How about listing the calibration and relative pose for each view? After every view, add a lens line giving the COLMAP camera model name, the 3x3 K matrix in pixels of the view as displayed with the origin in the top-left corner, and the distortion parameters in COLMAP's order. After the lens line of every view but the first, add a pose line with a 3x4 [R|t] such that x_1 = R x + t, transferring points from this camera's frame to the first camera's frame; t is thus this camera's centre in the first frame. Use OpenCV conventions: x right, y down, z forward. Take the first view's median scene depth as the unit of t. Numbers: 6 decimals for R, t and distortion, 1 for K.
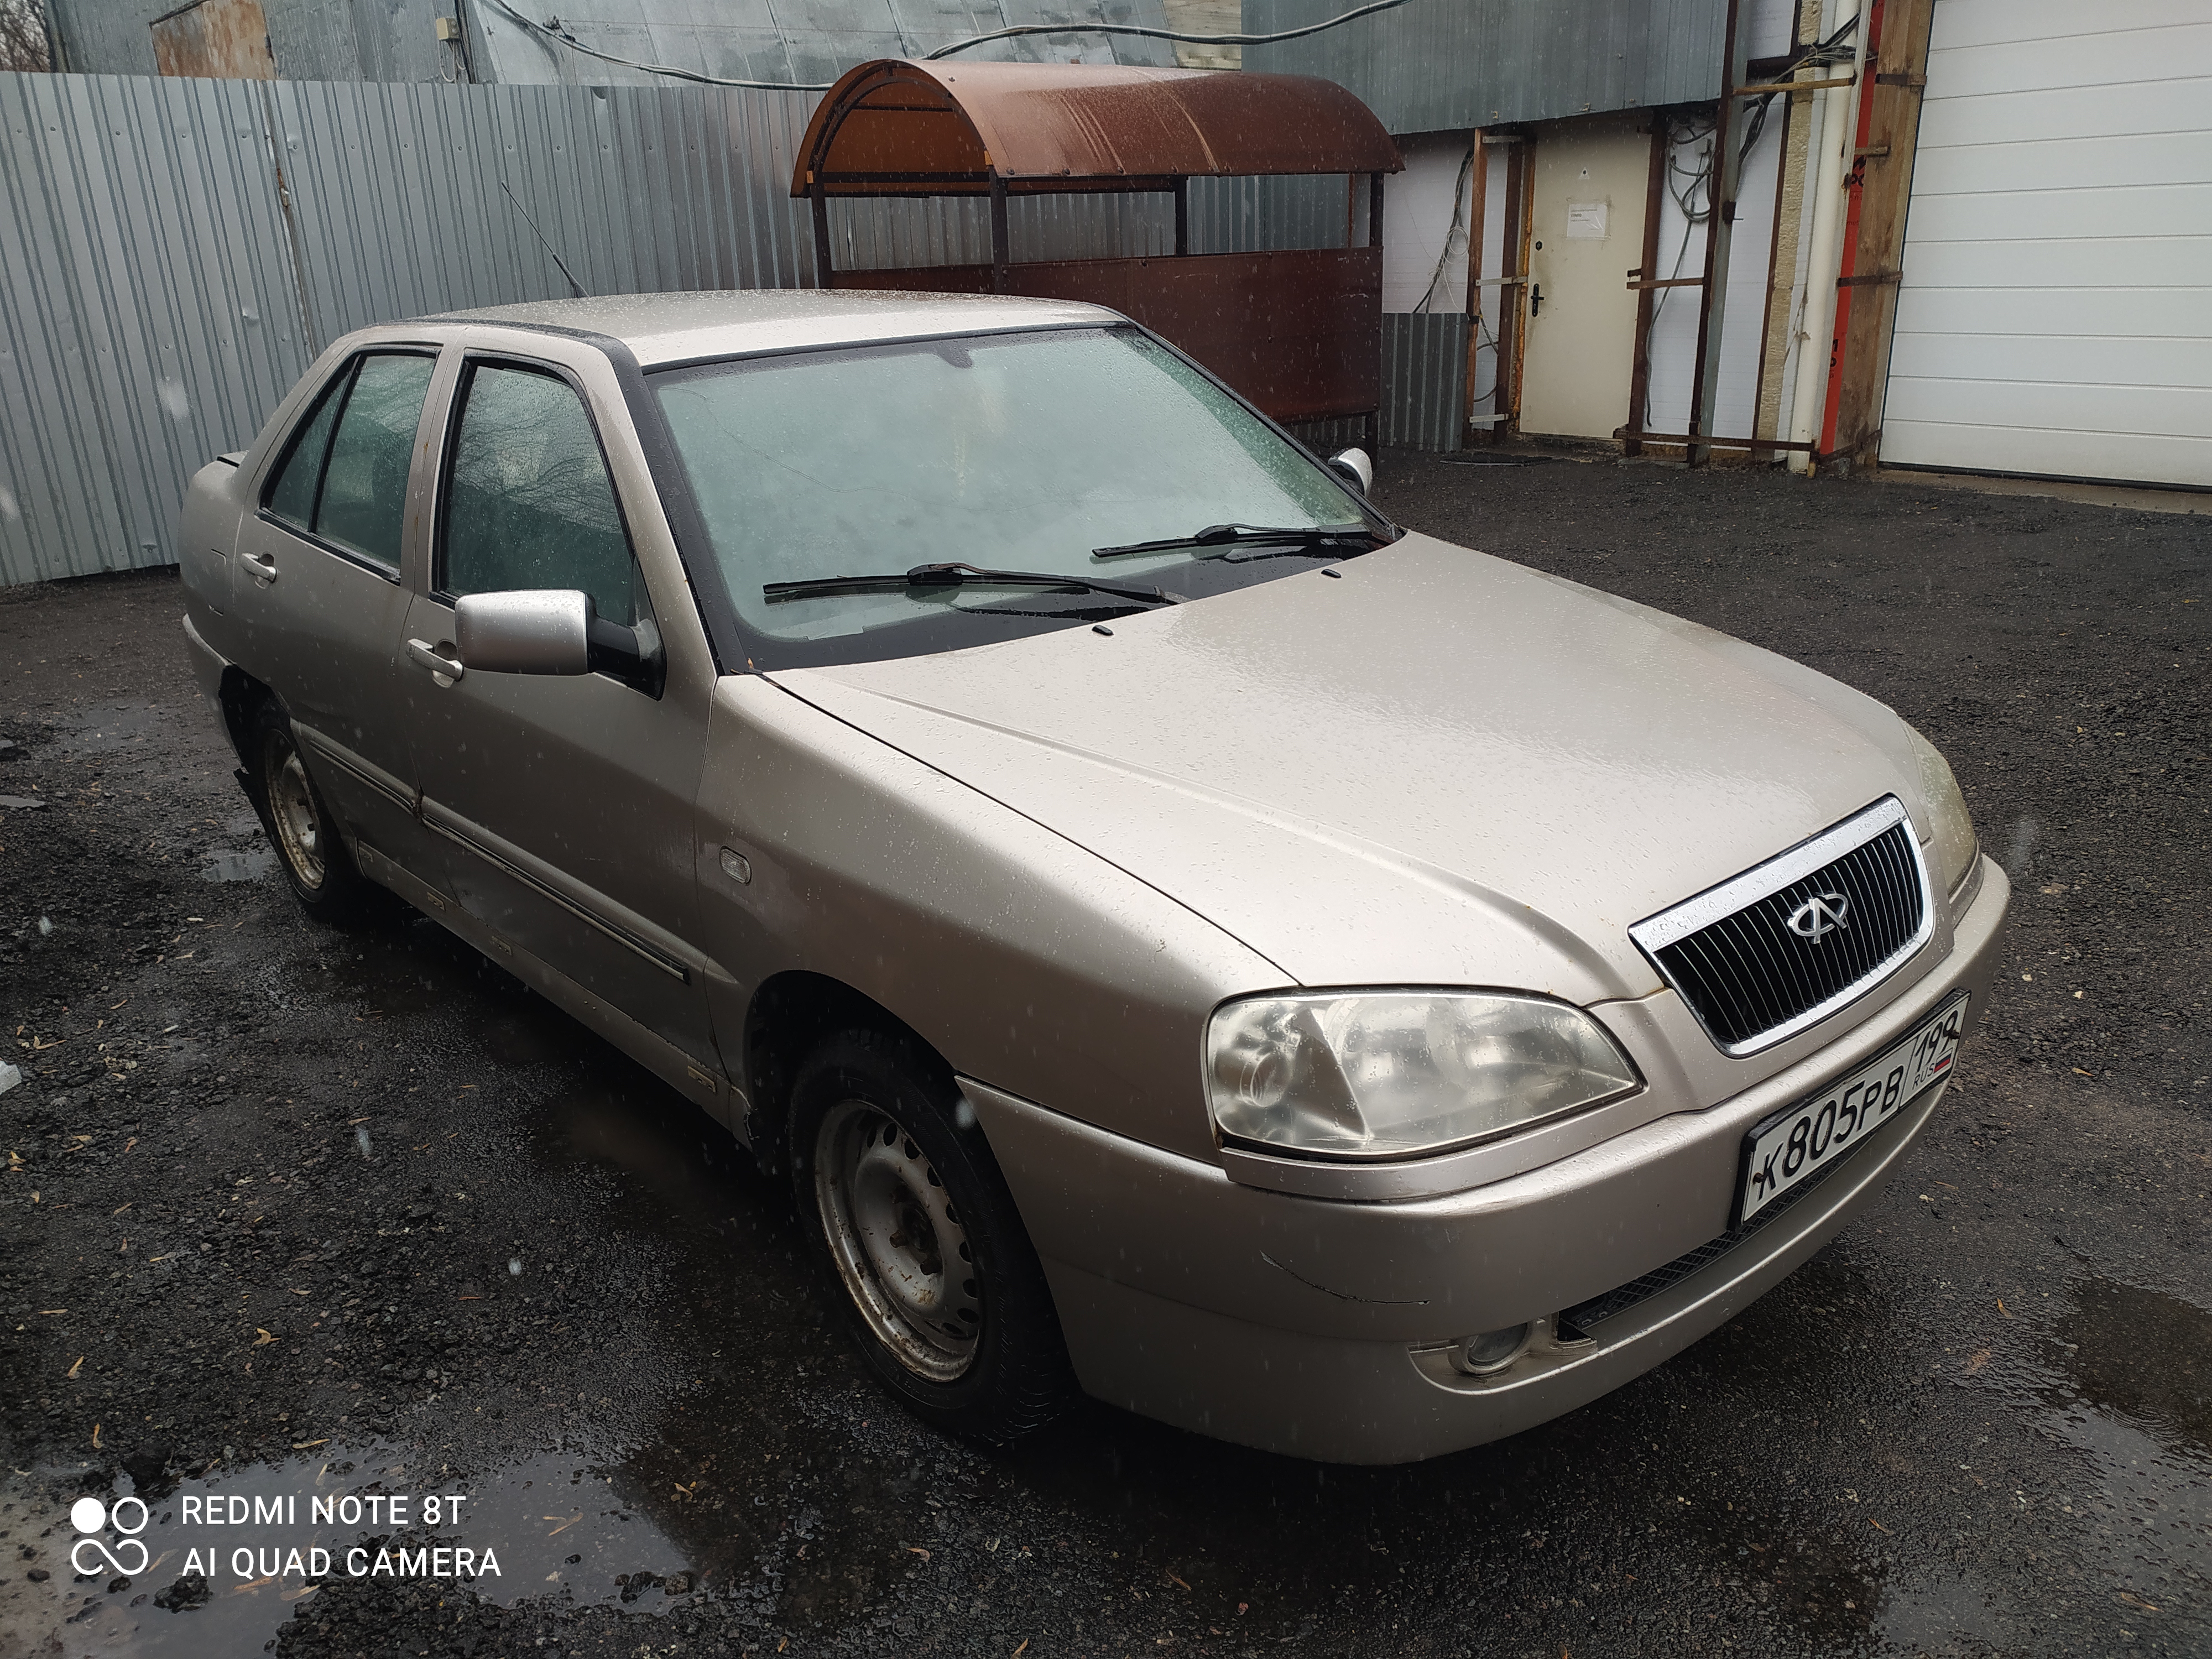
lens RADIAL K [[1643.2, 0, 1106.0], [0, 1643.2, 829.5], [0, 0, 1]] dist [0.046991, -0.040108]
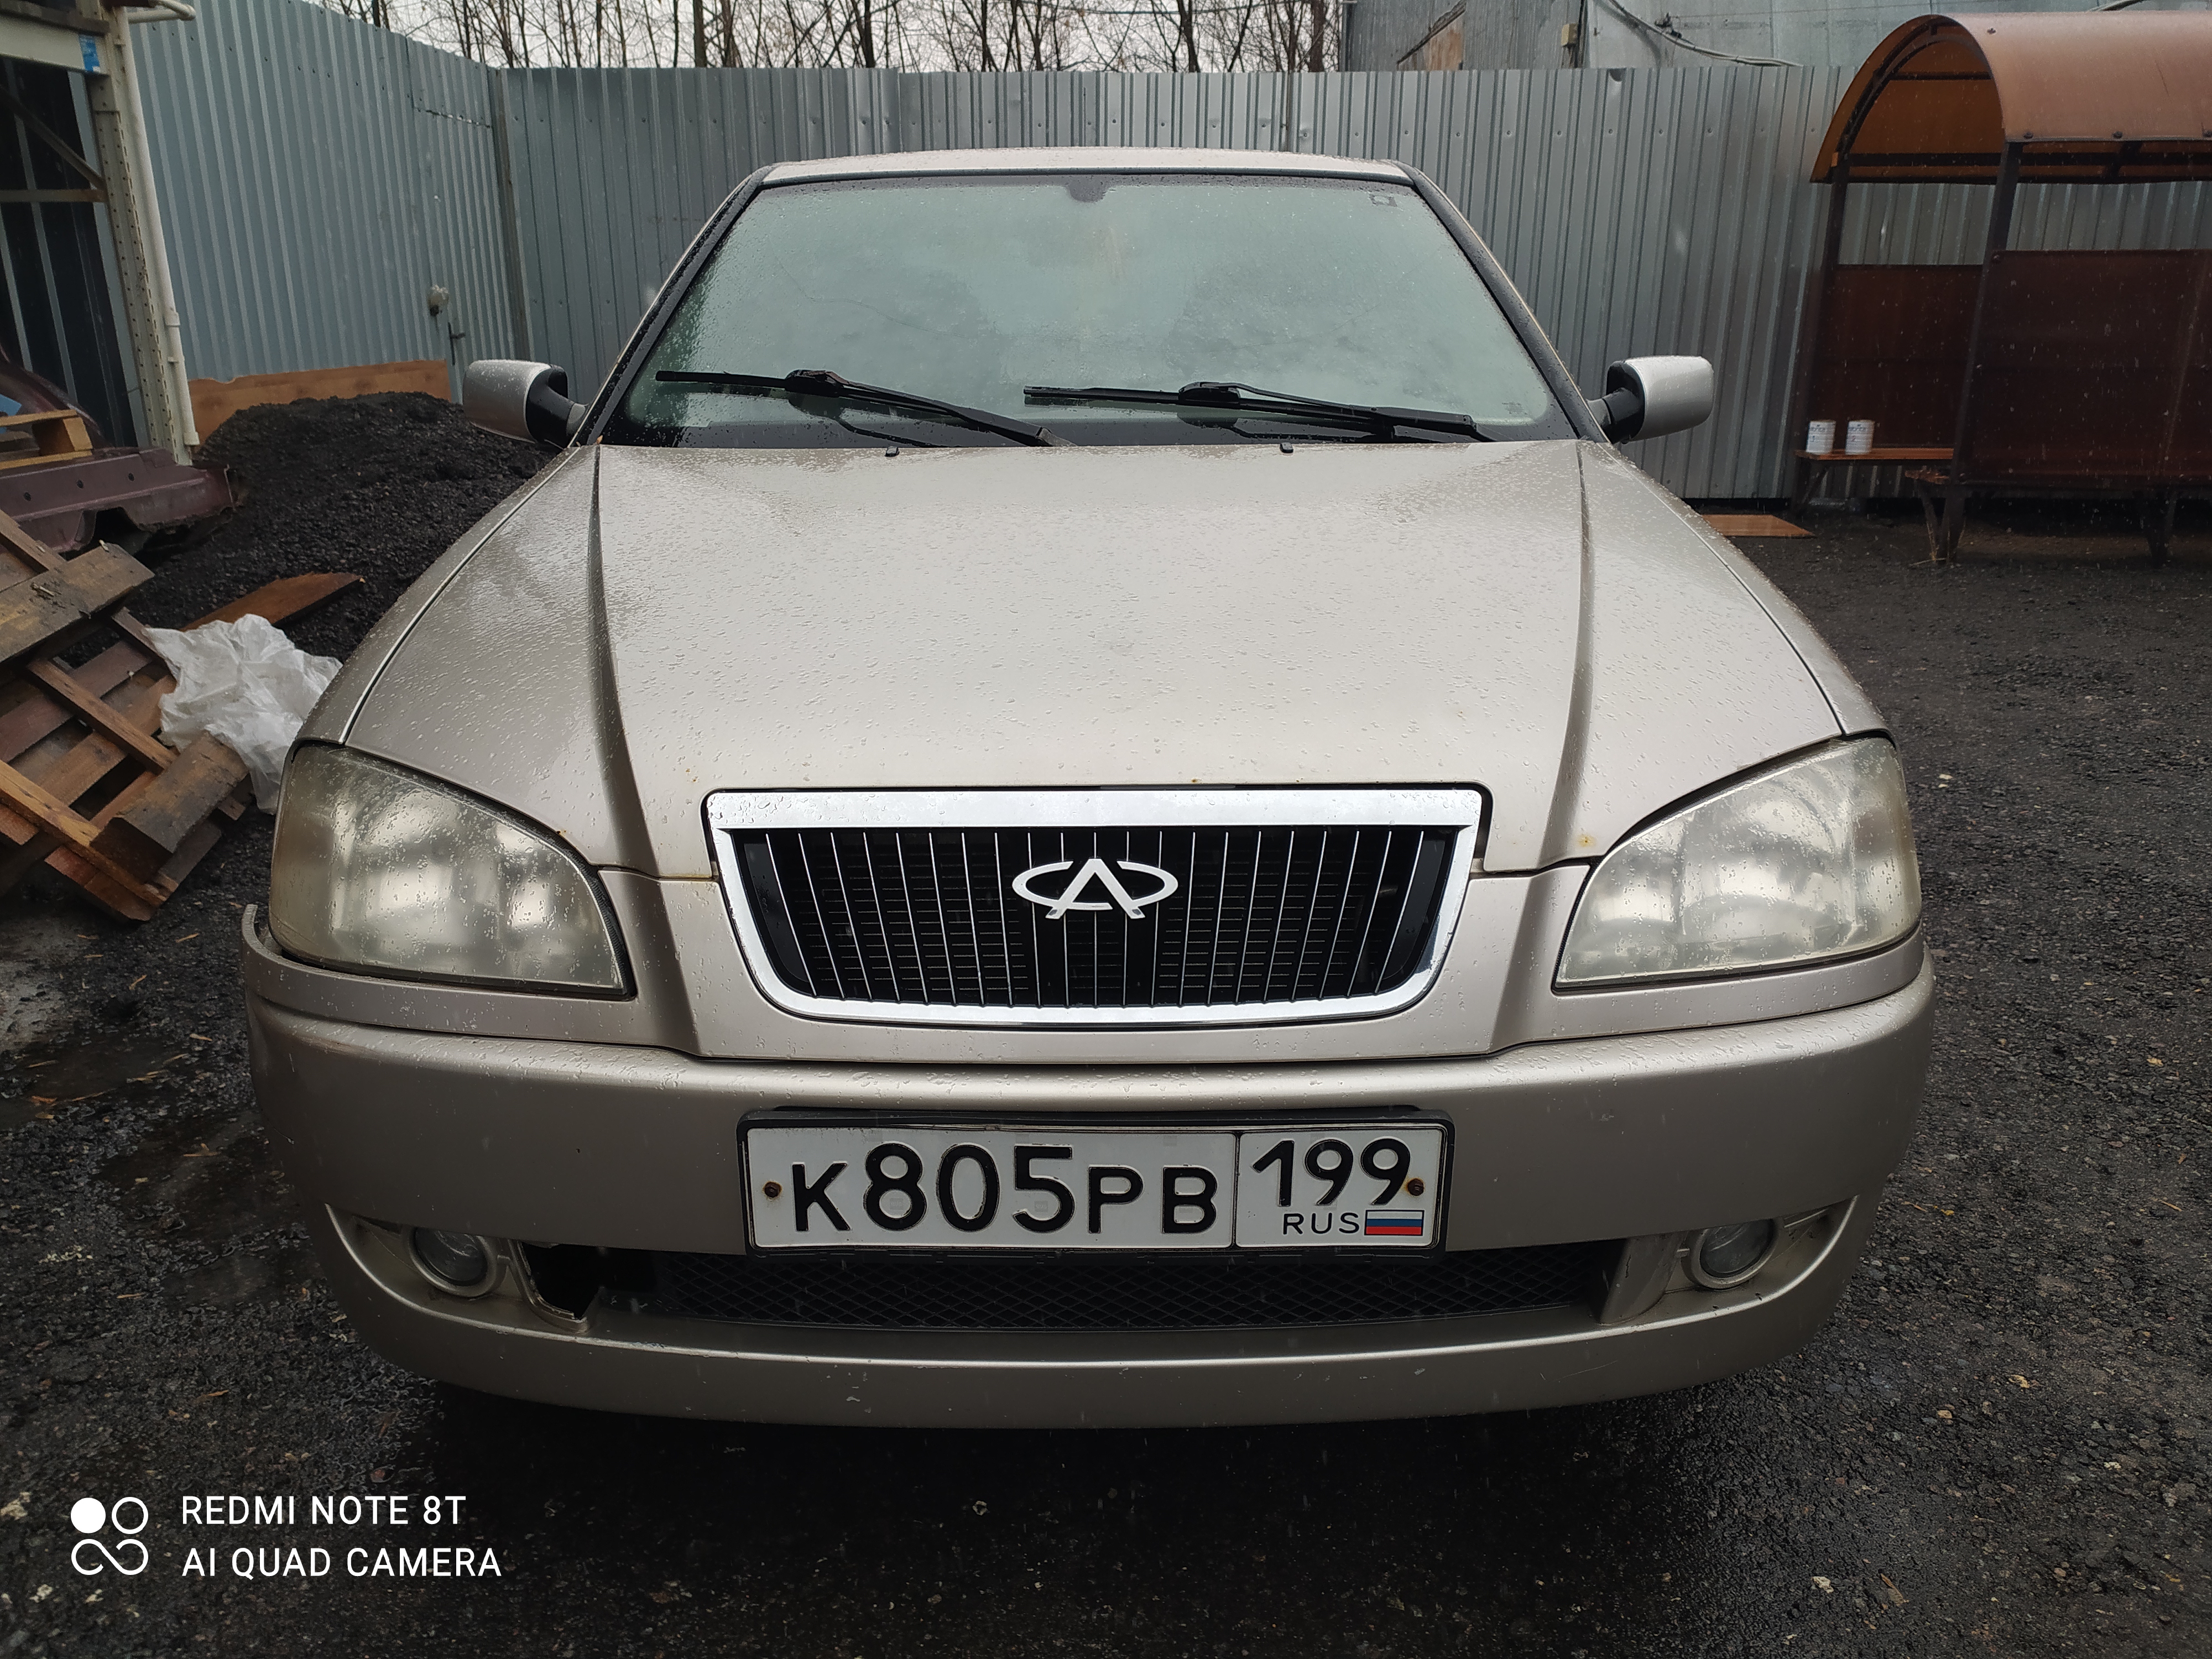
lens RADIAL K [[1643.2, 0, 1106.0], [0, 1643.2, 829.5], [0, 0, 1]] dist [0.046991, -0.040108]
pose [[0.762706, 0.232863, -0.603370, 0.544188], [-0.247074, 0.967080, 0.060912, -0.006608], [0.597691, 0.102619, 0.795132, 0.325464]]
